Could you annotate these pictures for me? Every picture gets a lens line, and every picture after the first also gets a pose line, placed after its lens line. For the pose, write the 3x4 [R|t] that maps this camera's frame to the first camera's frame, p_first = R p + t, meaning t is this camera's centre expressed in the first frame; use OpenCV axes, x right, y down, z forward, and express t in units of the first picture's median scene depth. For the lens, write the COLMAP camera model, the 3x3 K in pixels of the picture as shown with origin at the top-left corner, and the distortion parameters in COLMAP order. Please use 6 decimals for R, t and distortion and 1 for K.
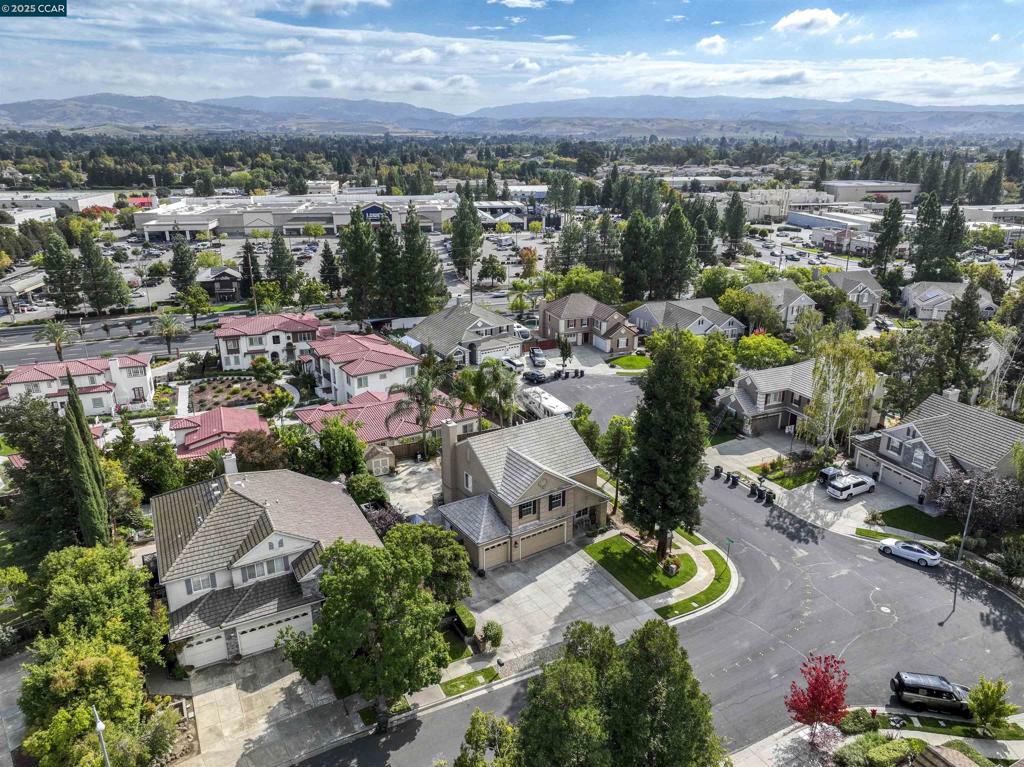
lens RADIAL K [[706.0, 0, 512.0], [0, 706.0, 383.5], [0, 0, 1]] dist [0.010063, 0.003049]
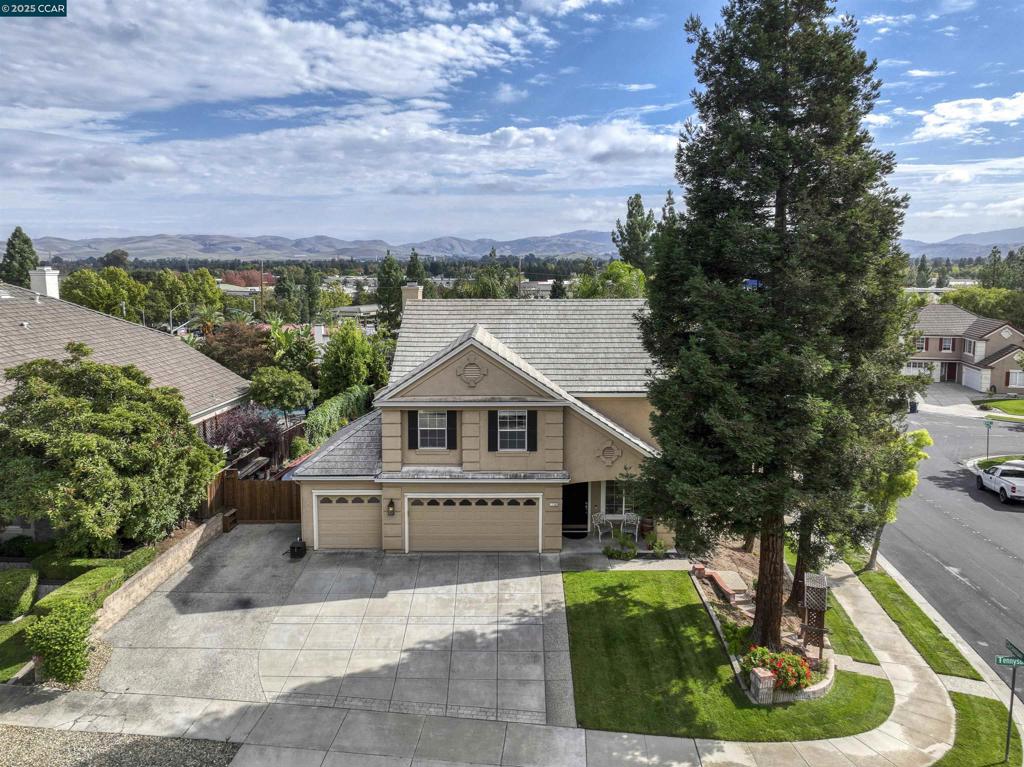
lens RADIAL K [[733.2, 0, 510.7], [0, 733.2, 328.1], [0, 0, 1]] dist [-0.009863, 0.025259]
pose [[0.835688, 0.045718, -0.547298, 0.290150], [-0.176848, 0.965852, -0.189355, 0.185412], [0.519952, 0.255030, 0.815236, 0.619375]]
